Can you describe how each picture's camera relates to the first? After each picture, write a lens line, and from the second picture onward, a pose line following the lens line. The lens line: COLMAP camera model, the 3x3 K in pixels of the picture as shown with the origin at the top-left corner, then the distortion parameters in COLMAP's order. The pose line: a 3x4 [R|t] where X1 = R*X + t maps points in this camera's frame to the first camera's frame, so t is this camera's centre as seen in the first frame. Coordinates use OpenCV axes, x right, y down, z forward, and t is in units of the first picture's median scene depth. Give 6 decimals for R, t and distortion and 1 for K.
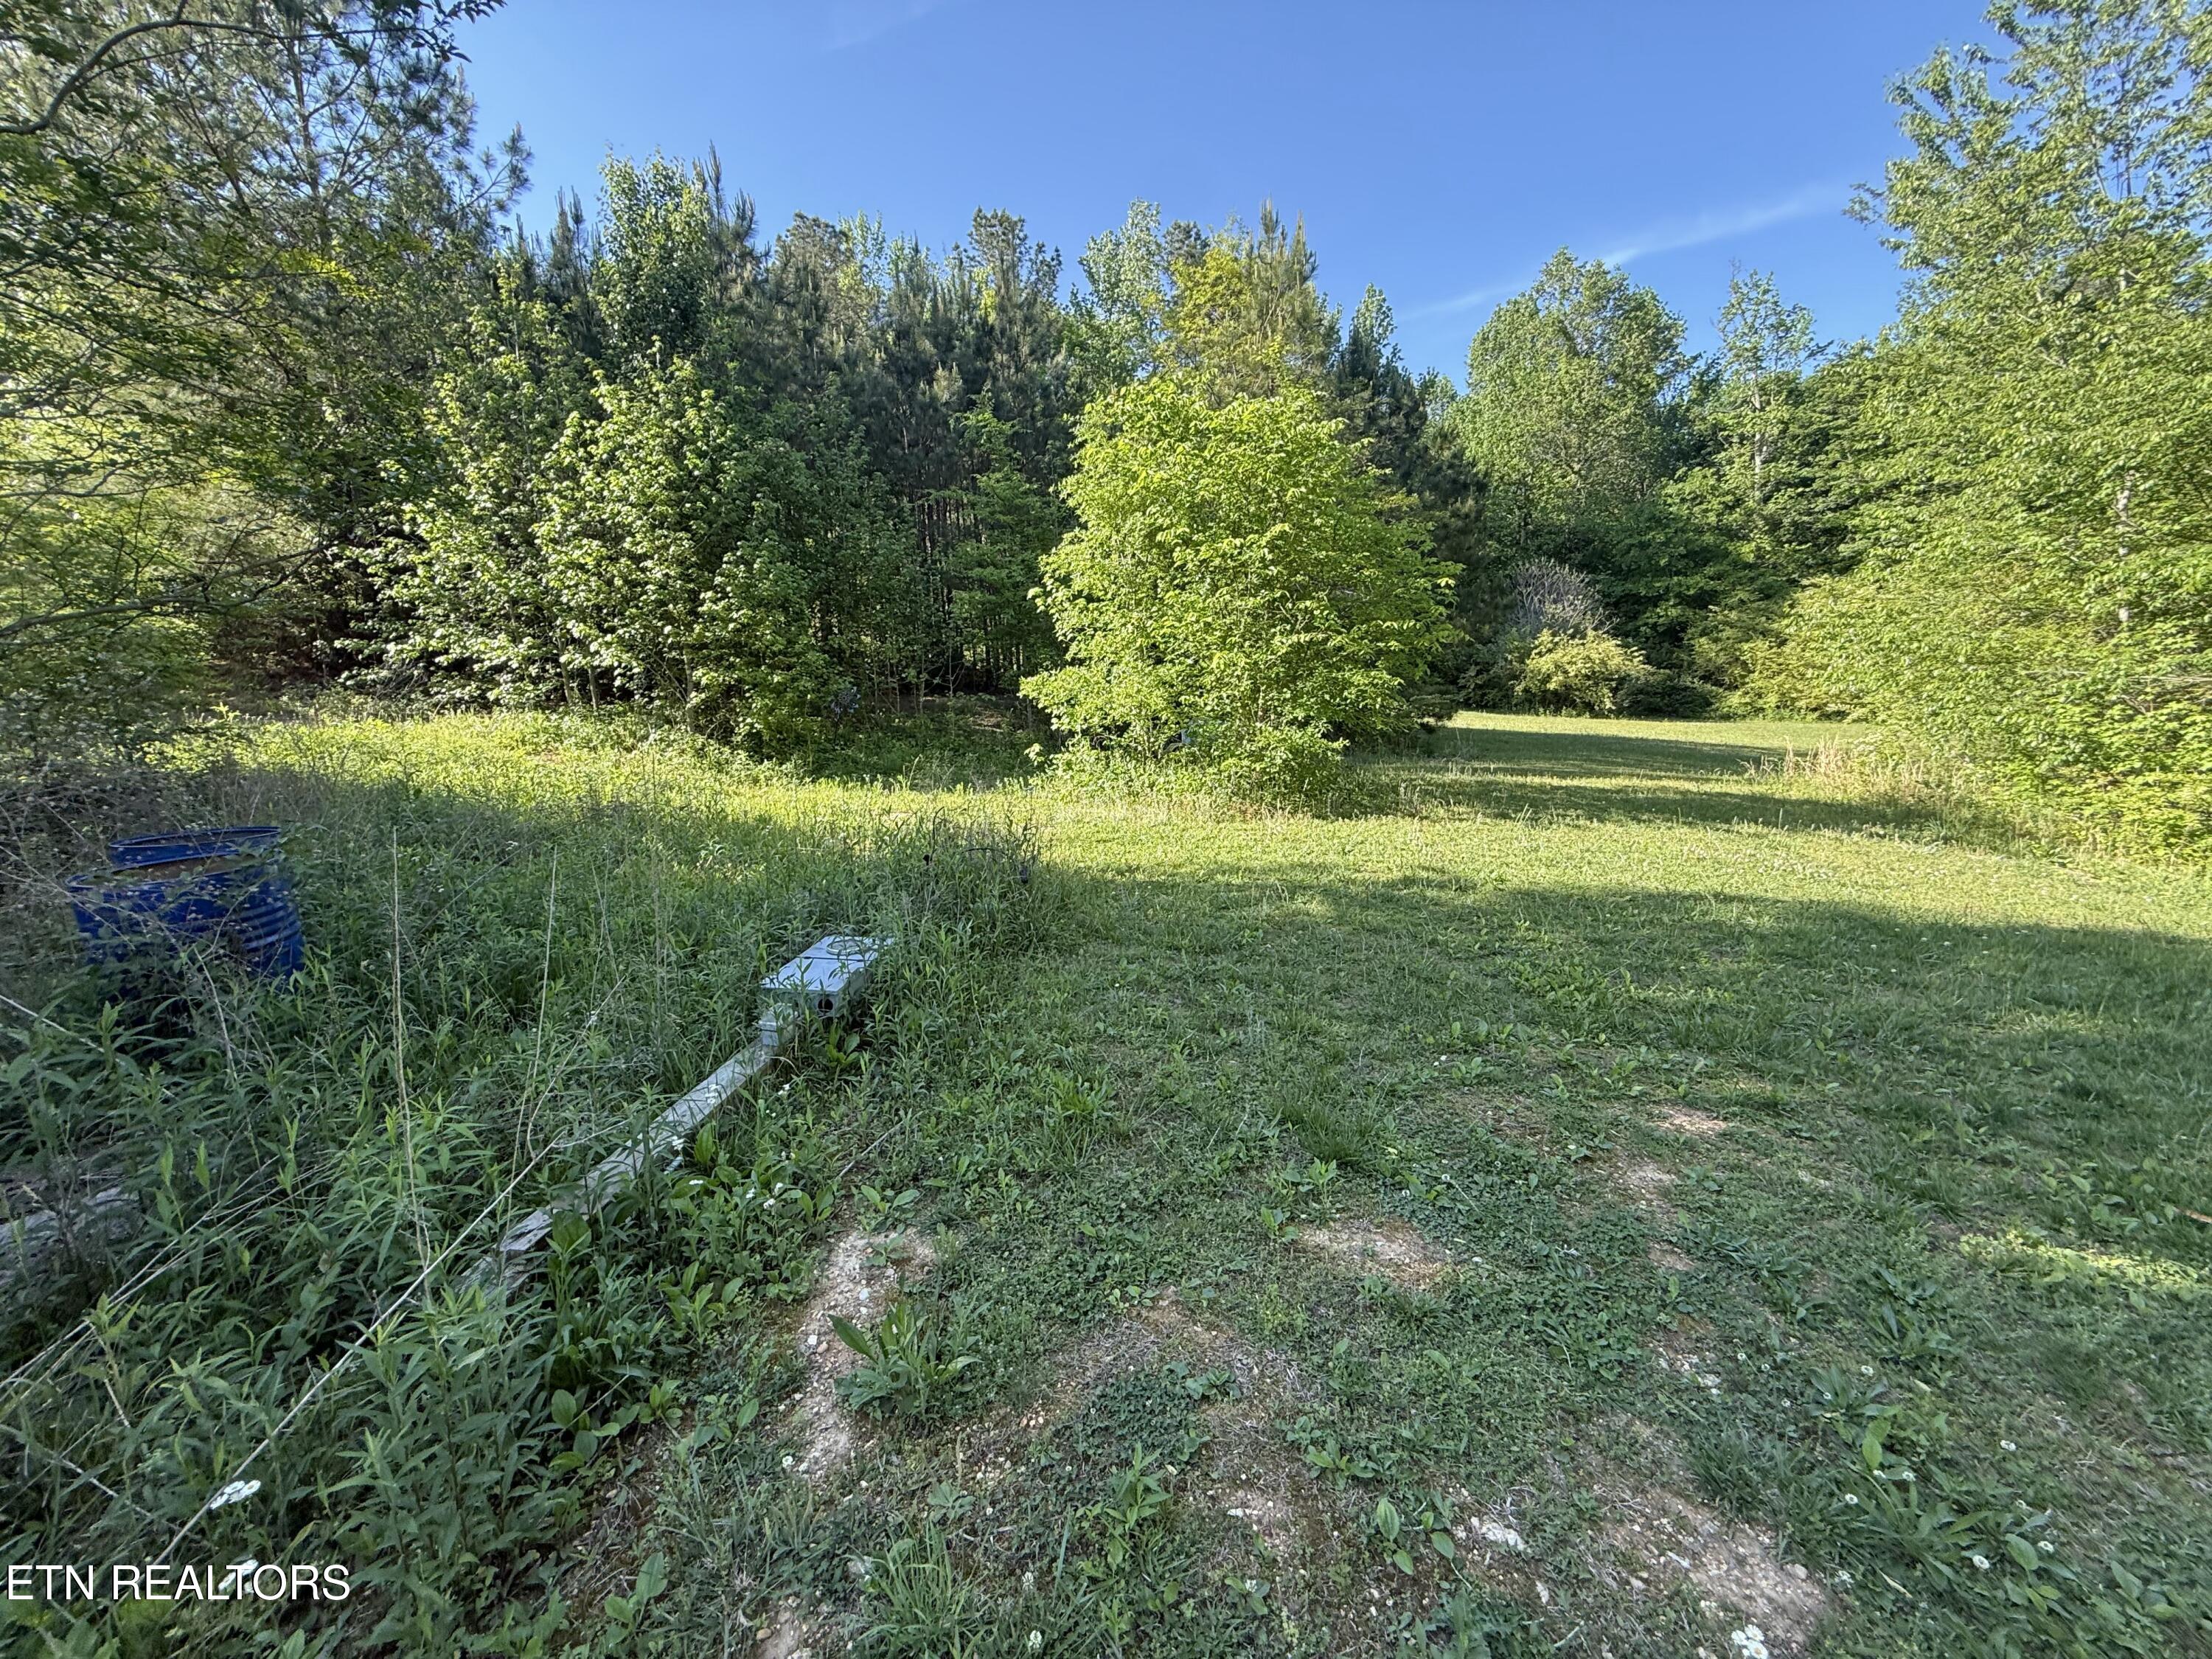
lens RADIAL K [[888.1, 0, 1094.9], [0, 888.1, 829.3], [0, 0, 1]] dist [0.001724, -0.000061]
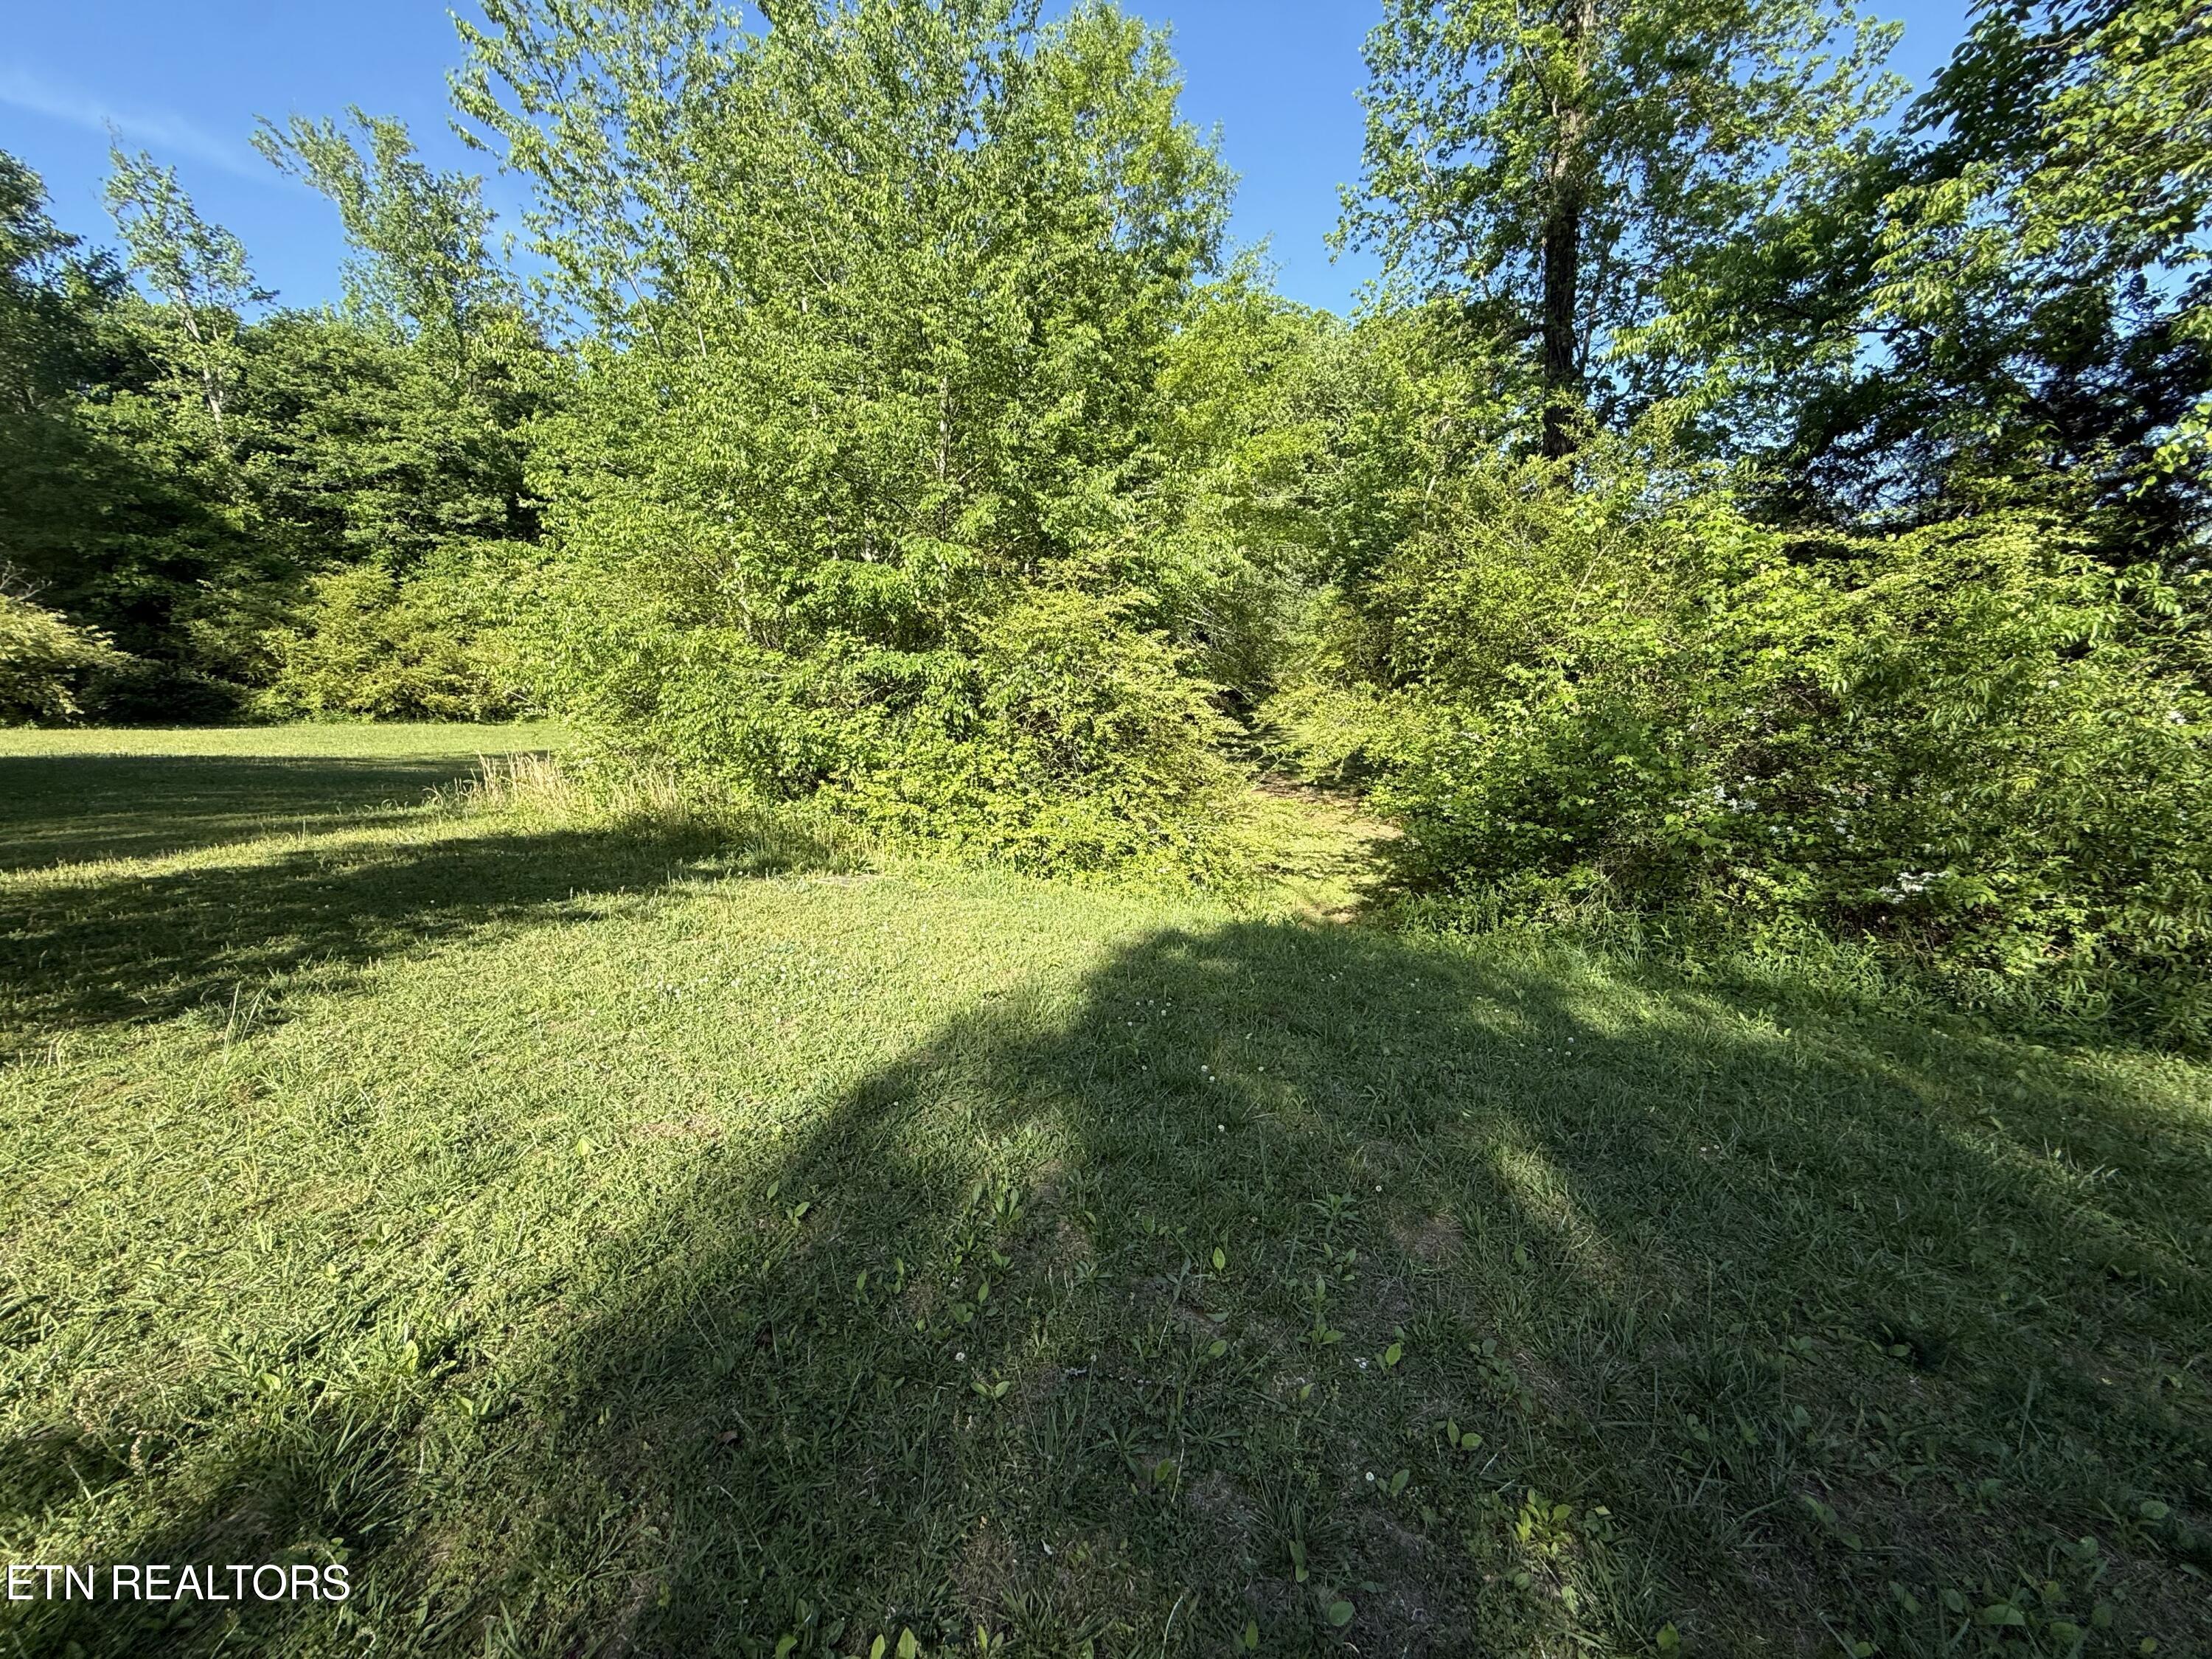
lens RADIAL K [[888.1, 0, 1113.6], [0, 888.1, 829.8], [0, 0, 1]] dist [0.001724, -0.000061]
pose [[0.168198, -0.149225, 0.974393, 0.029813], [0.145080, 0.981459, 0.125263, -0.015519], [-0.975018, 0.120296, 0.186729, 0.090979]]
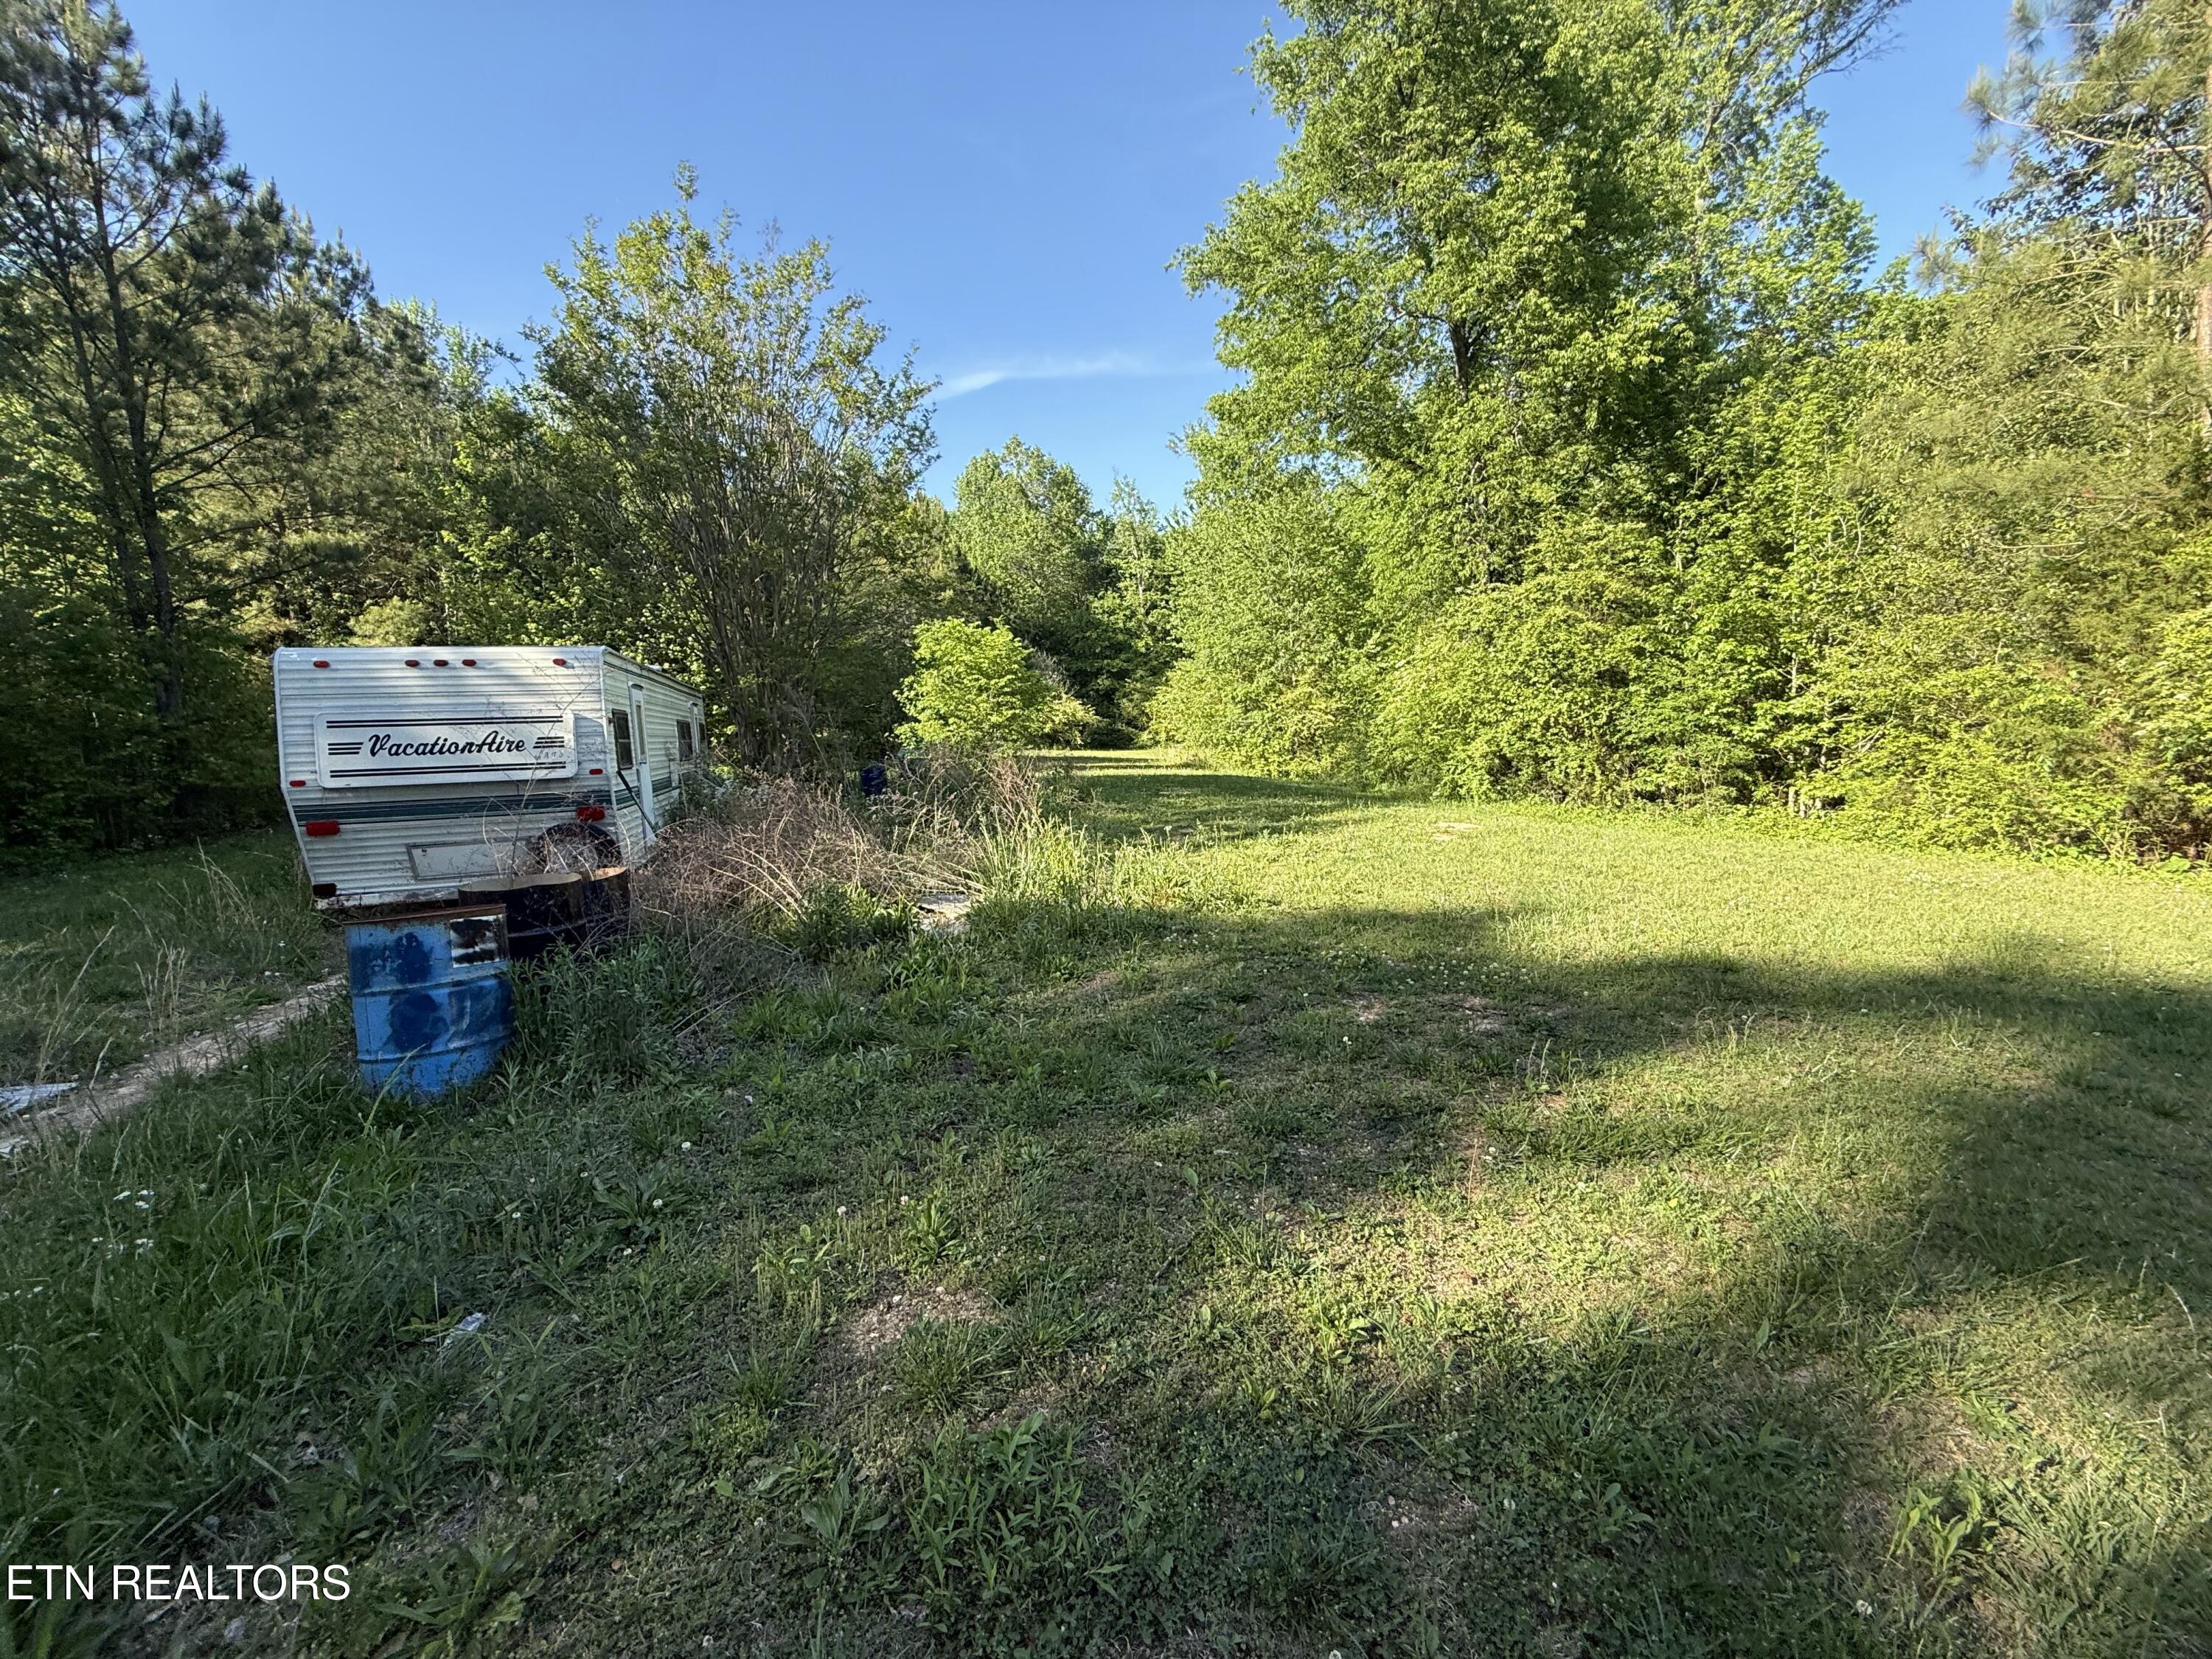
lens RADIAL K [[888.1, 0, 1103.5], [0, 888.1, 832.7], [0, 0, 1]] dist [0.001724, -0.000061]
pose [[0.843756, -0.080433, 0.530666, -0.204311], [0.109907, 0.993649, -0.024145, 0.055391], [-0.525354, 0.078696, 0.847237, -0.299998]]
